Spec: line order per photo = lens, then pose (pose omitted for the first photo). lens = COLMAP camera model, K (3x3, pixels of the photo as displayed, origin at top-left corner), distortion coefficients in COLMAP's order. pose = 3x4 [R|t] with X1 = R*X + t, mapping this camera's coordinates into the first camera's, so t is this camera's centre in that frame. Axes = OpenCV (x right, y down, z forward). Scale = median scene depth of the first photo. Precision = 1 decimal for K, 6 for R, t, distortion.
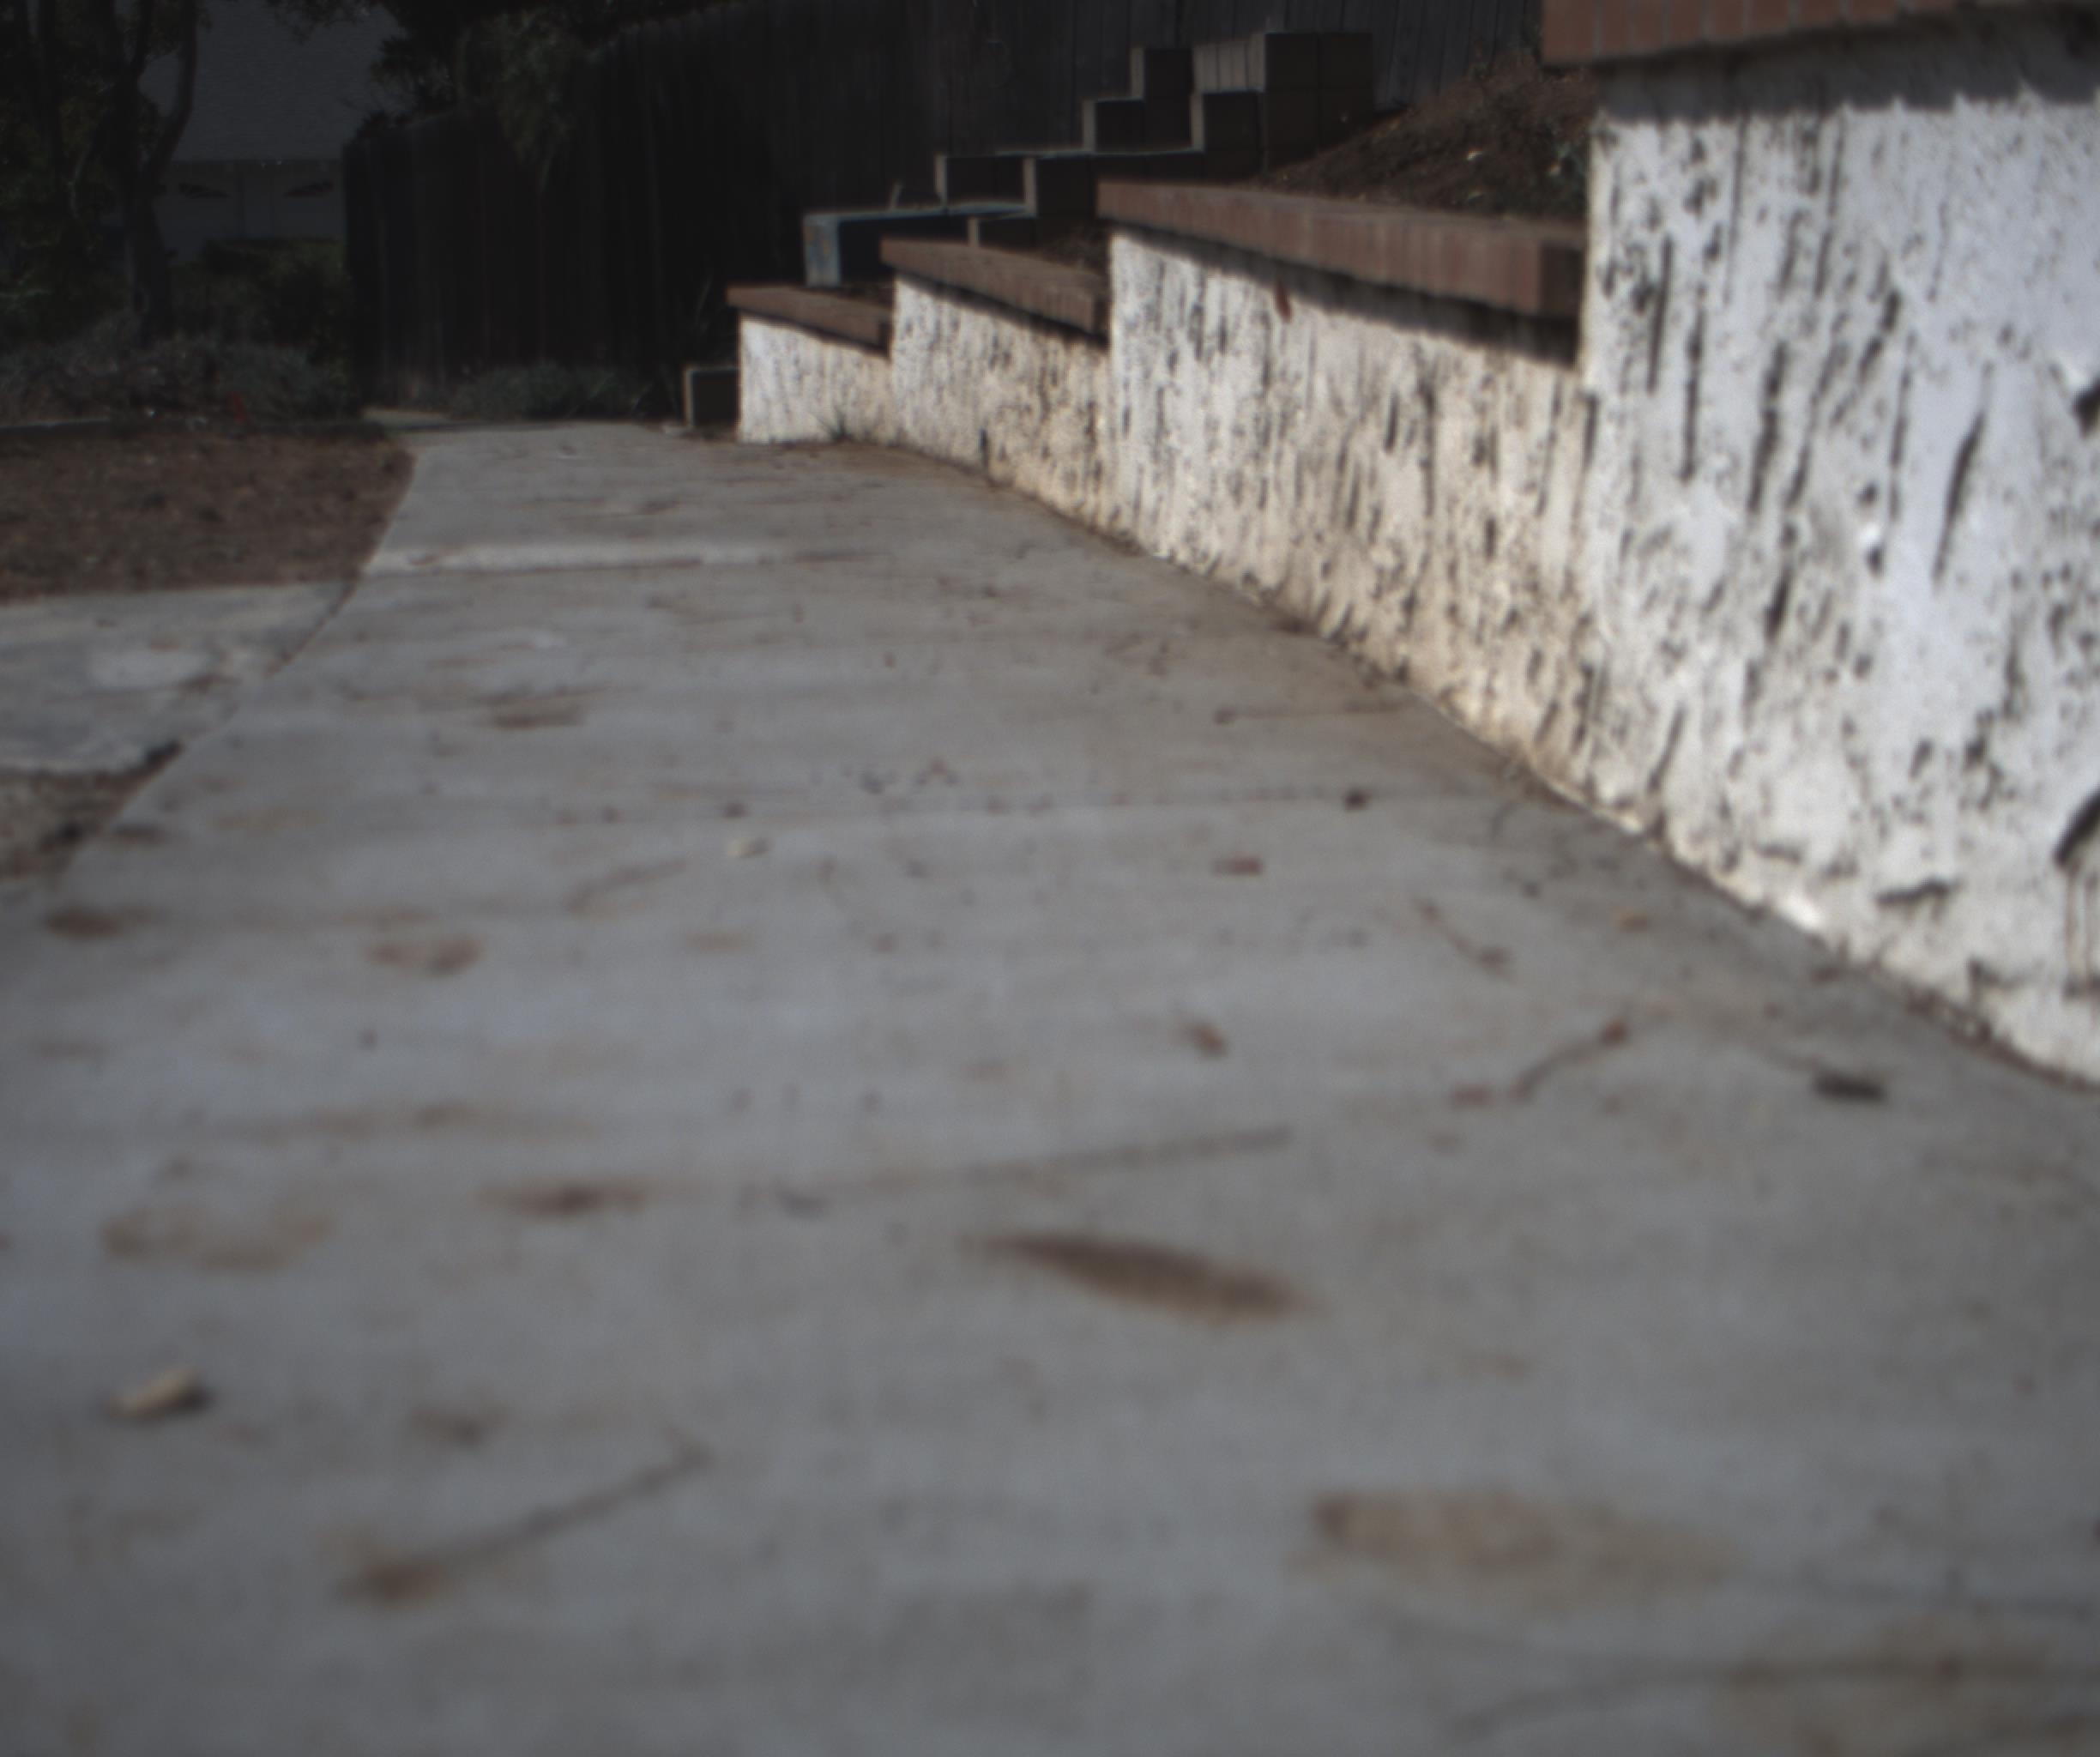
lens RADIAL K [[3922.8, 0, 1050.0], [0, 3922.8, 878.5], [0, 0, 1]] dist [-0.175973, 0.817276]
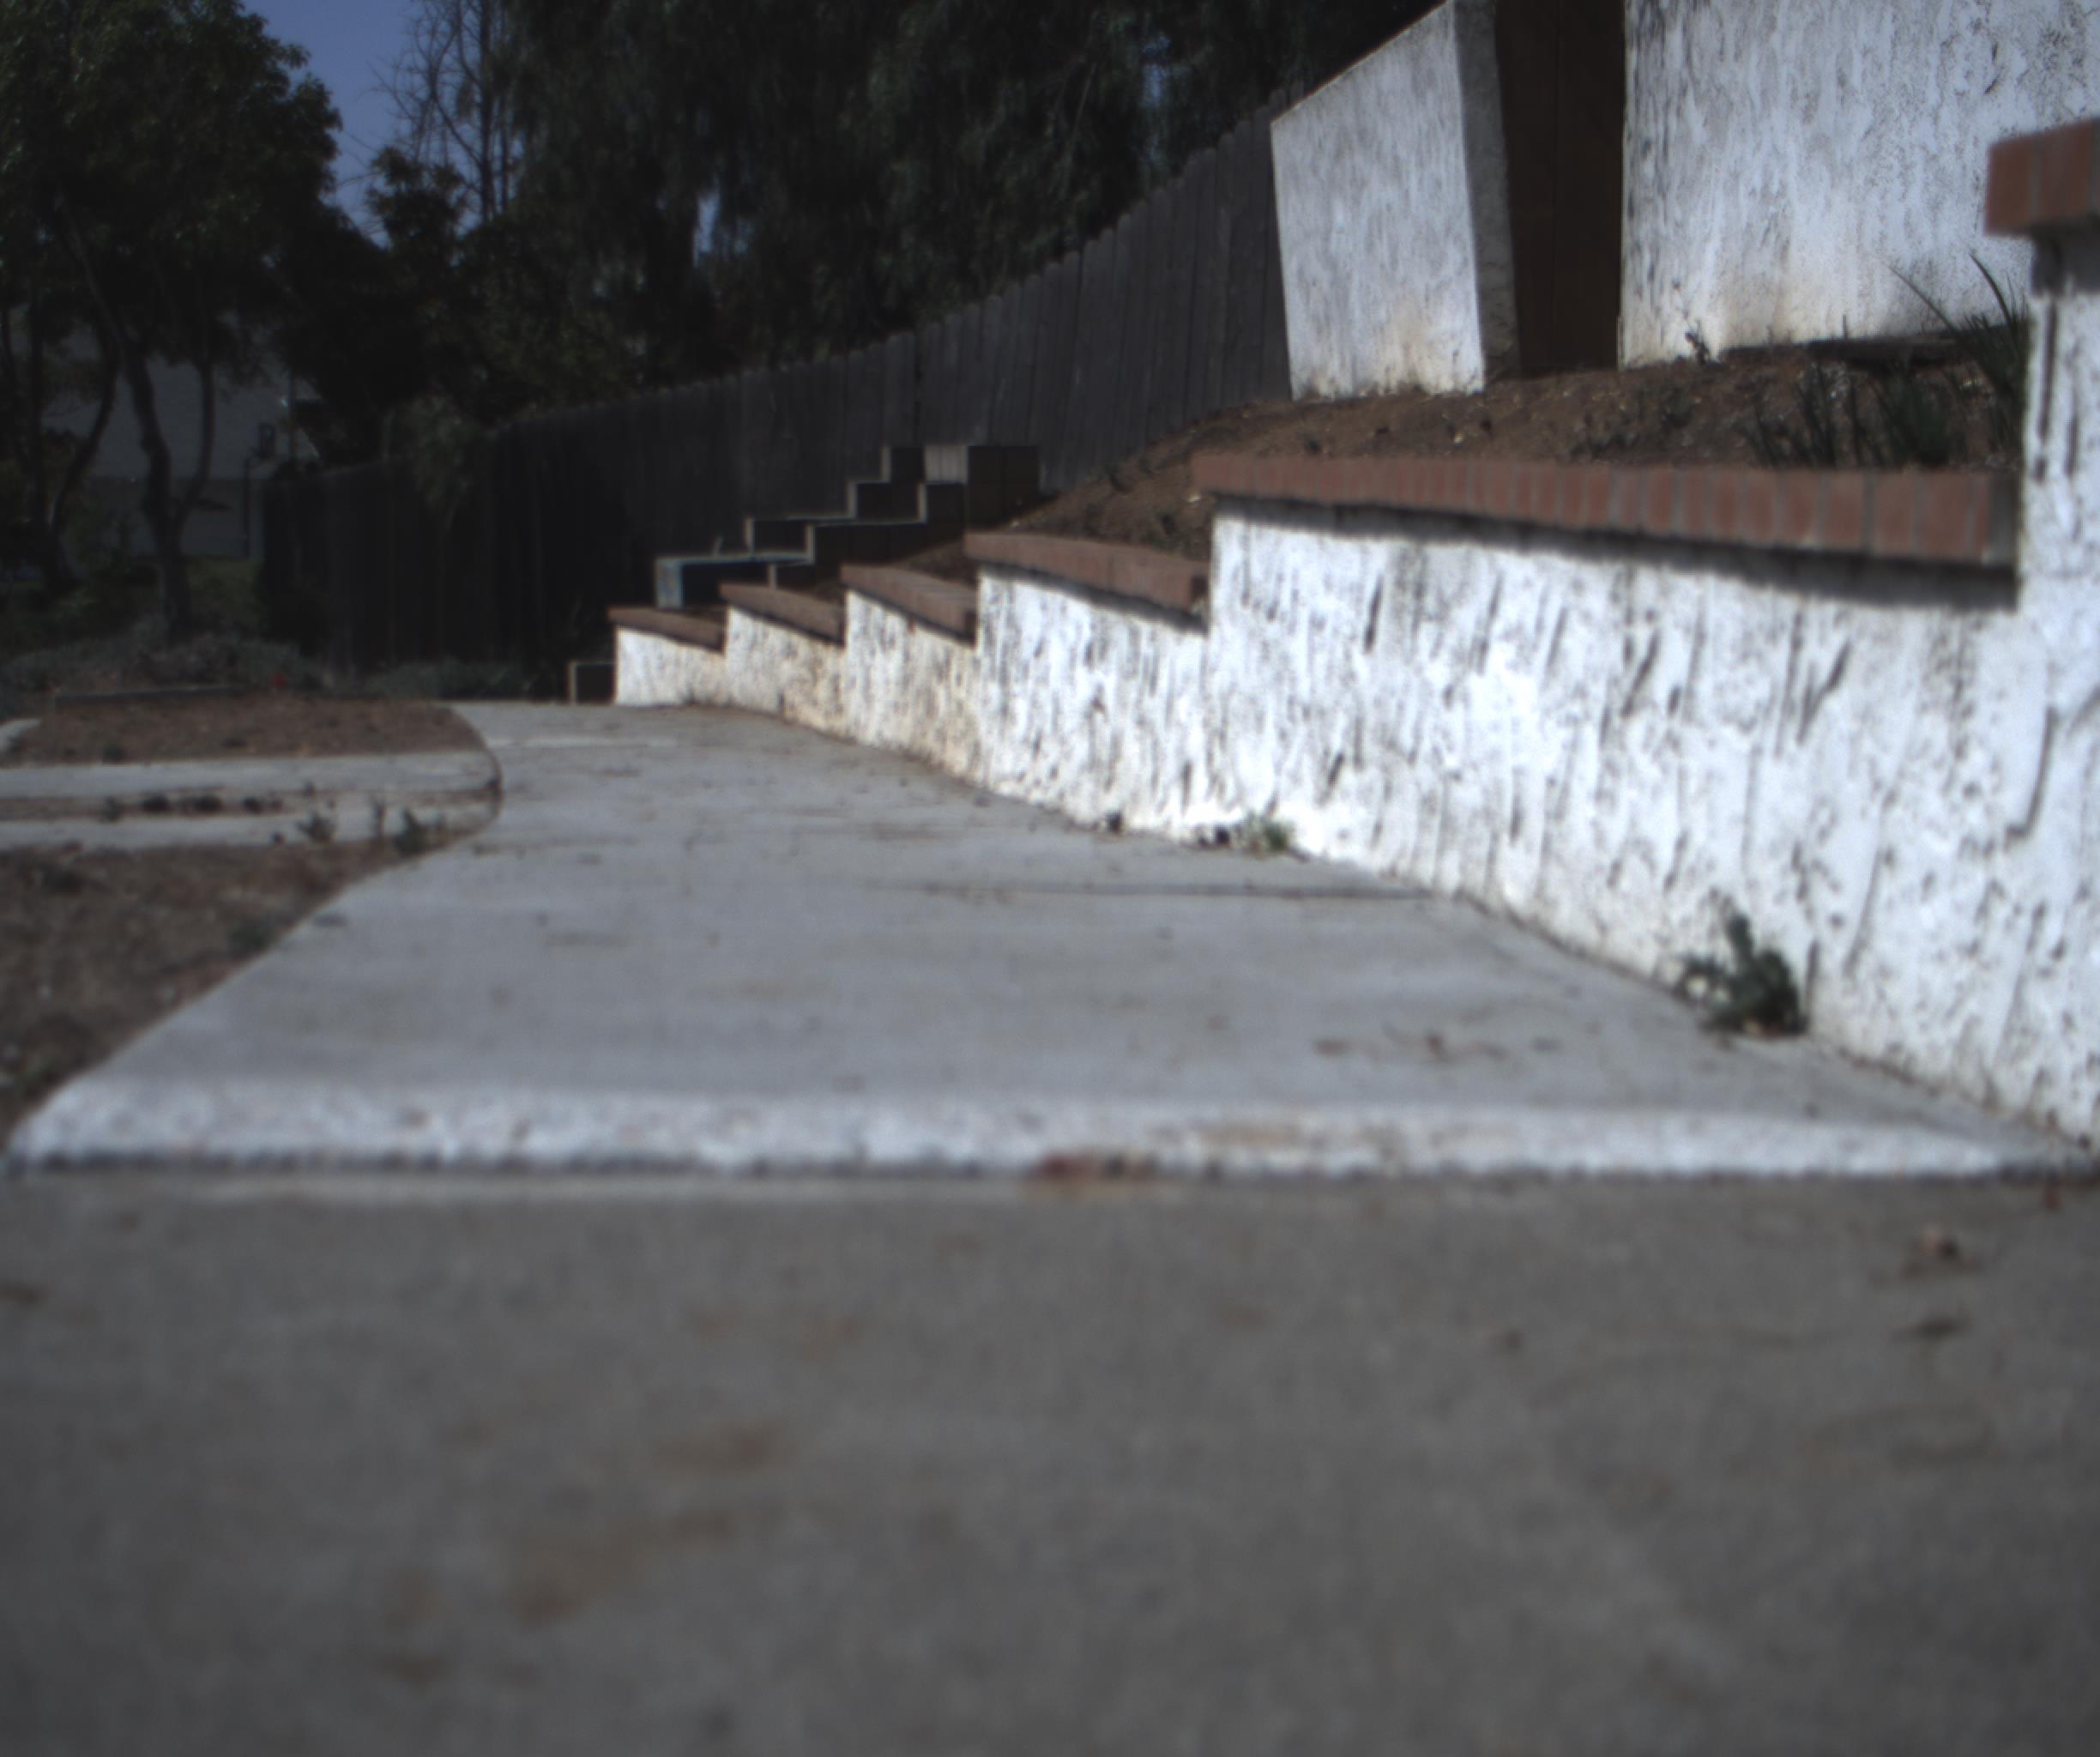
lens RADIAL K [[3922.8, 0, 1050.0], [0, 3922.8, 878.5], [0, 0, 1]] dist [-0.175973, 0.817276]
pose [[0.998399, 0.010155, 0.055642, 0.006783], [-0.005707, 0.996817, -0.079522, 0.106789], [-0.056272, 0.079078, 0.995279, -0.750822]]
